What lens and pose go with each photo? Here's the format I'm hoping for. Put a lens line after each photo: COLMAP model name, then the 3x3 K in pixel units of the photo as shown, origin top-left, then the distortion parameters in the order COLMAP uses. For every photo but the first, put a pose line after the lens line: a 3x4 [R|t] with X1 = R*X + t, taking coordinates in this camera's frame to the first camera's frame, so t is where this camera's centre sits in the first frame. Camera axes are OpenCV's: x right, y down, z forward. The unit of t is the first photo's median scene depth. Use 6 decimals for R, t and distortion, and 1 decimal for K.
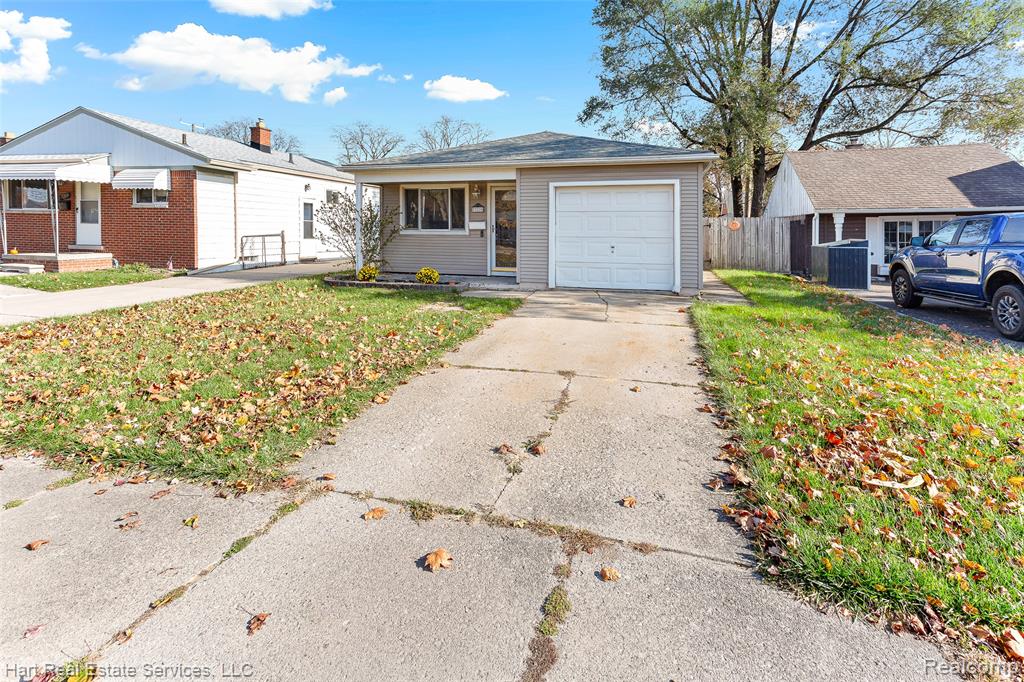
lens RADIAL K [[496.8, 0, 513.6], [0, 496.8, 230.8], [0, 0, 1]] dist [0.025197, 0.001510]
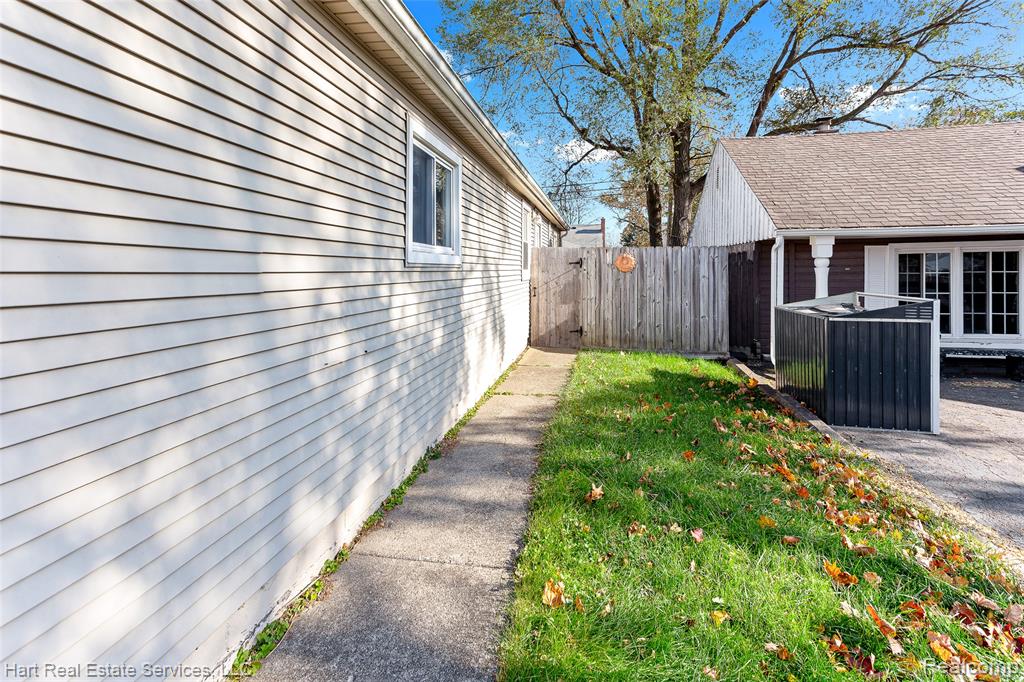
lens RADIAL K [[496.8, 0, 492.3], [0, 496.8, 274.5], [0, 0, 1]] dist [0.025197, 0.001510]
pose [[0.997189, -0.009051, 0.074383, 0.370482], [0.007769, 0.999817, 0.017507, -0.012084], [-0.074527, -0.016880, 0.997076, 0.687583]]
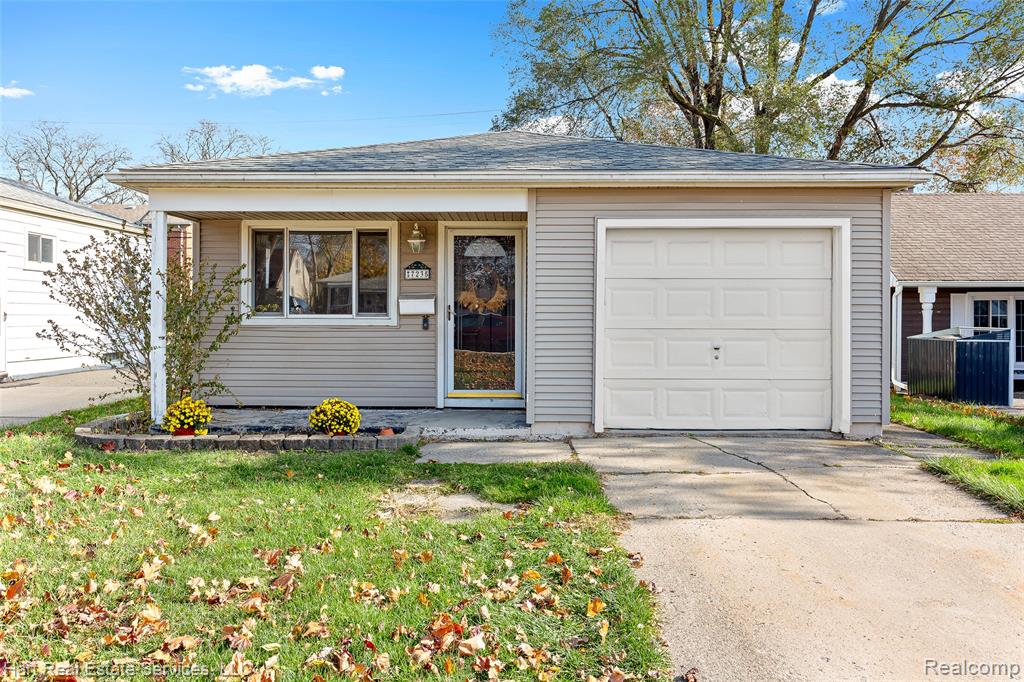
lens RADIAL K [[760.2, 0, 519.8], [0, 760.2, 312.2], [0, 0, 1]] dist [0.018743, -0.009057]
pose [[0.964470, -0.003051, 0.264174, -0.164170], [0.003660, 0.999992, -0.001815, -0.003017], [-0.264166, 0.002717, 0.964473, 0.238633]]
